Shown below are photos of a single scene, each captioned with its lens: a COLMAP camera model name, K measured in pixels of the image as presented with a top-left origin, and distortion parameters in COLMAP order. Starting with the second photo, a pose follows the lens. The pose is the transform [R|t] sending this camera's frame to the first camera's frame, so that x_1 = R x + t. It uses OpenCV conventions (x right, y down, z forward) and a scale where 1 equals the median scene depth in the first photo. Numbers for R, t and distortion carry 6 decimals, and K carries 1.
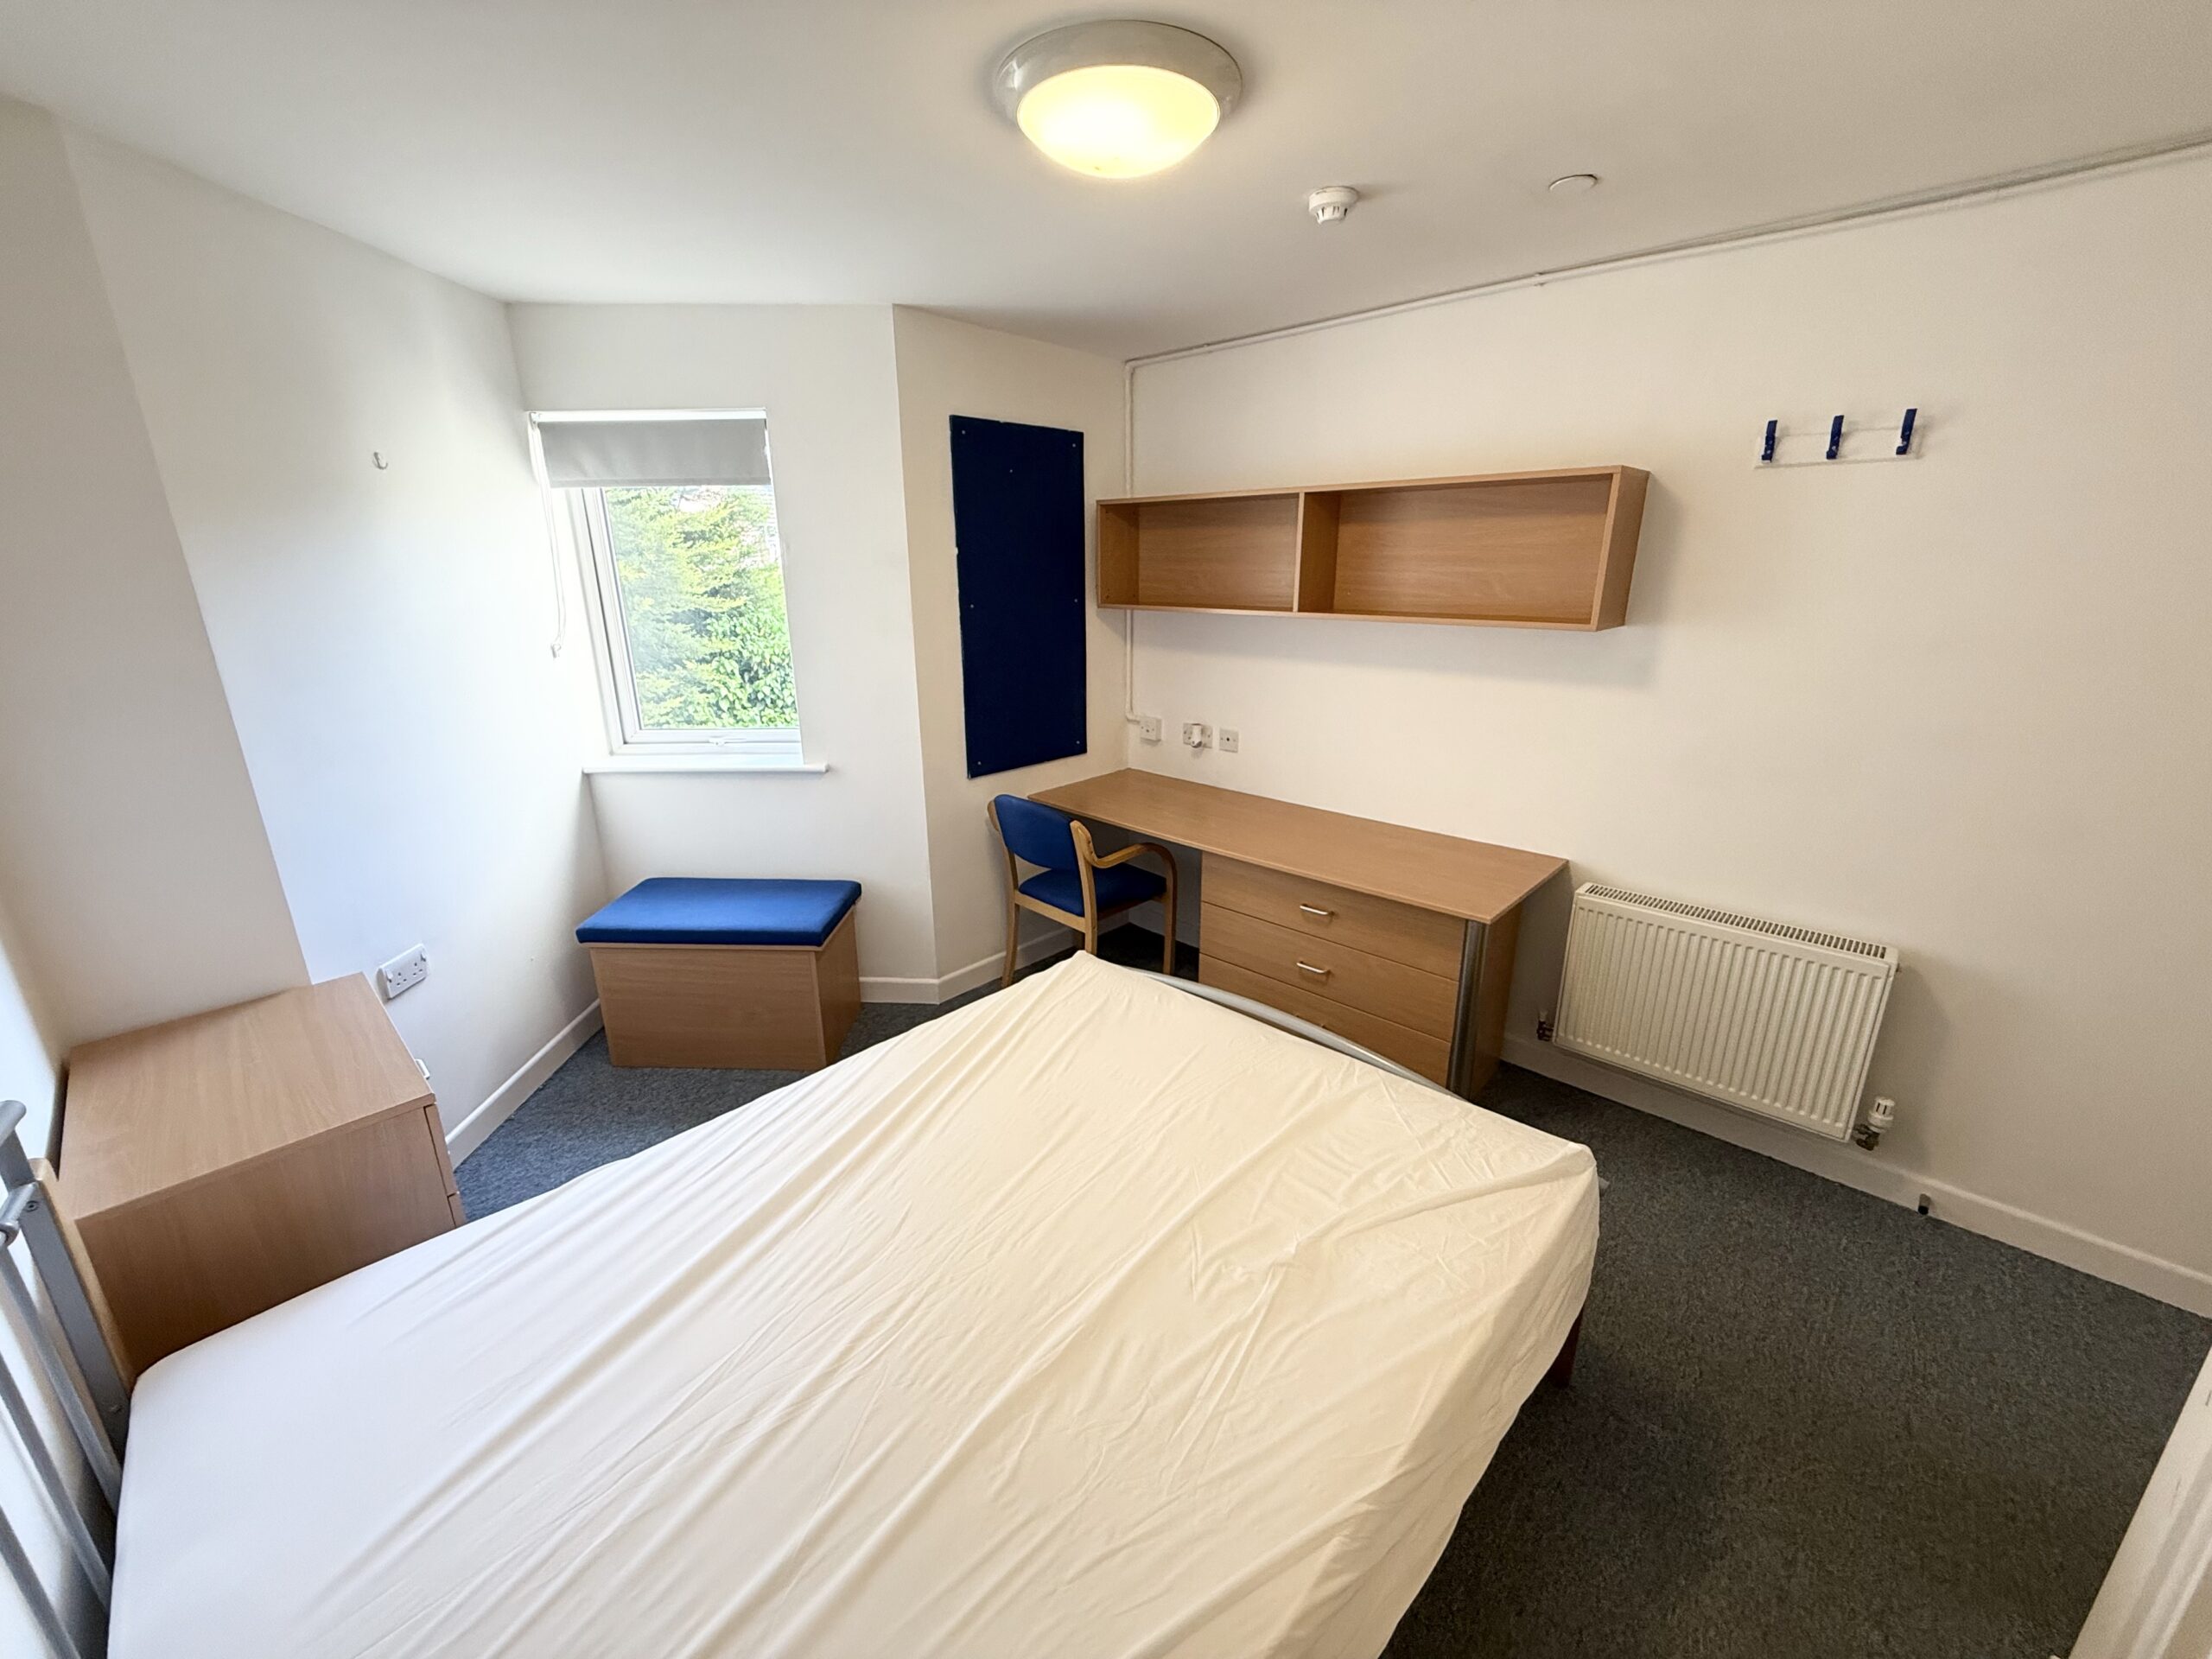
lens RADIAL K [[880.6, 0, 1097.2], [0, 880.6, 836.9], [0, 0, 1]] dist [-0.000280, 0.000377]
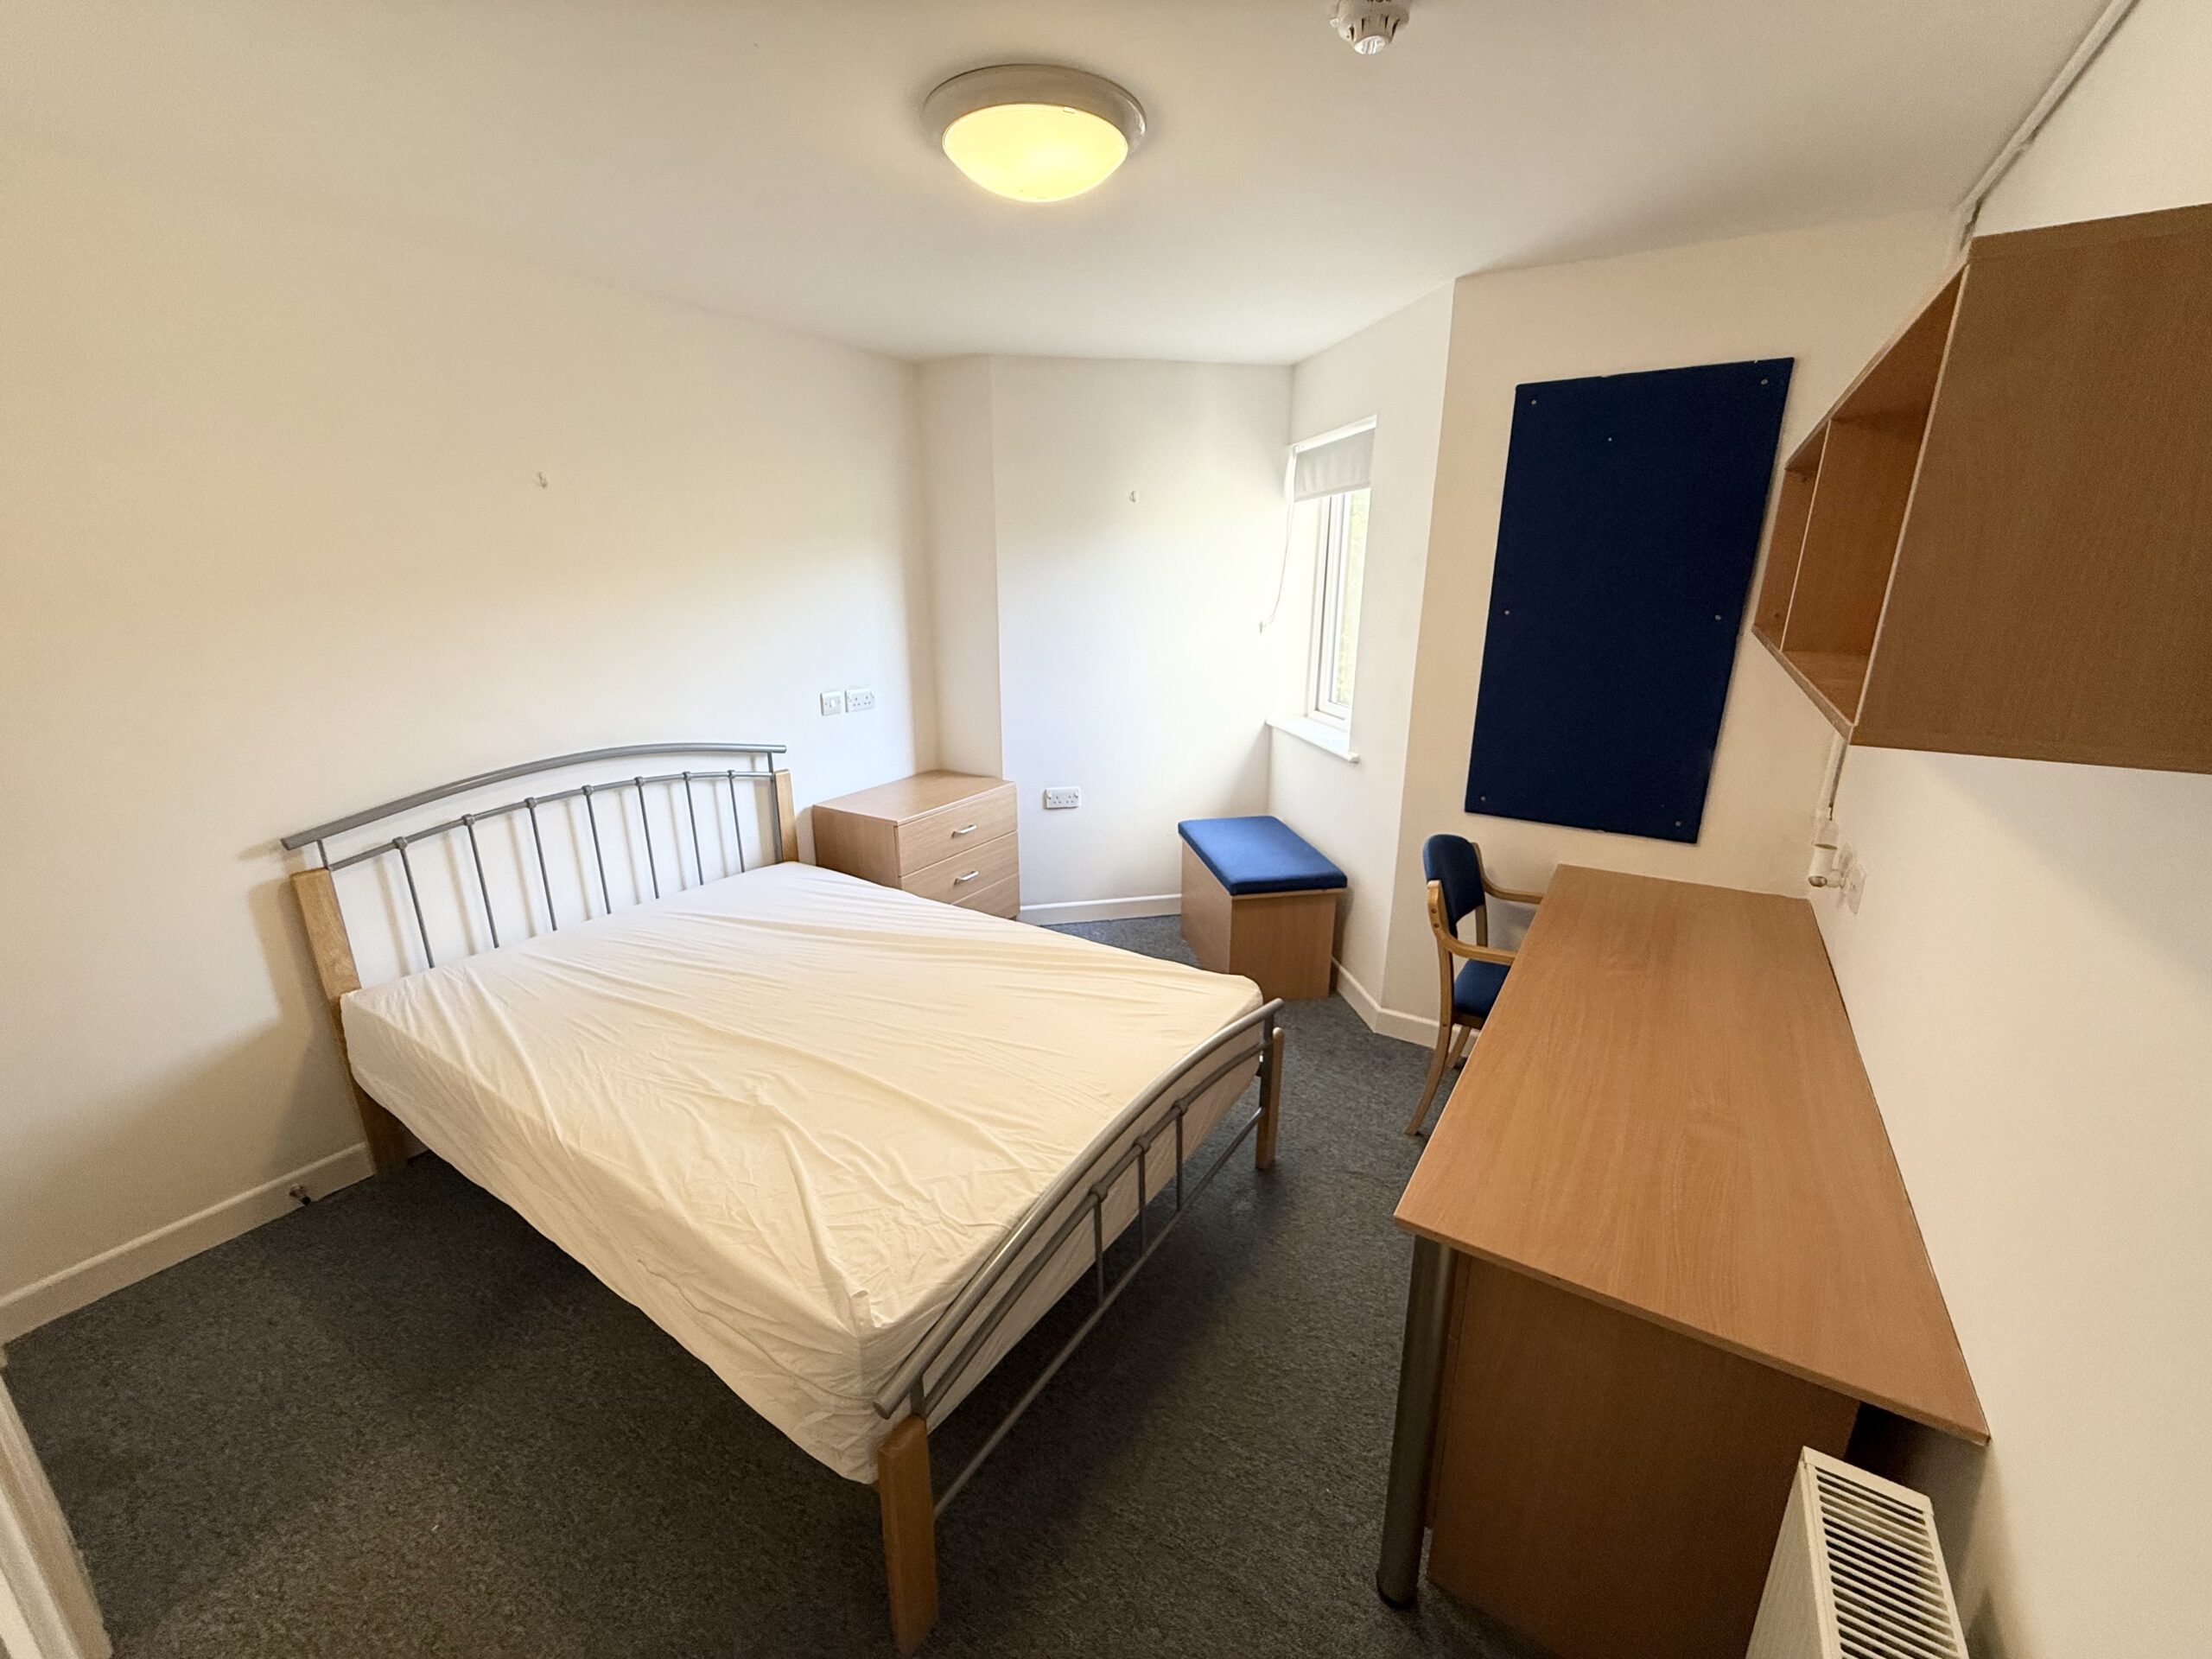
lens RADIAL K [[880.6, 0, 1105.3], [0, 880.6, 837.3], [0, 0, 1]] dist [-0.000280, 0.000377]
pose [[0.189081, 0.292387, -0.937421, 0.733008], [-0.297919, 0.926726, 0.228960, -0.164258], [0.935678, 0.235984, 0.262334, 0.552677]]
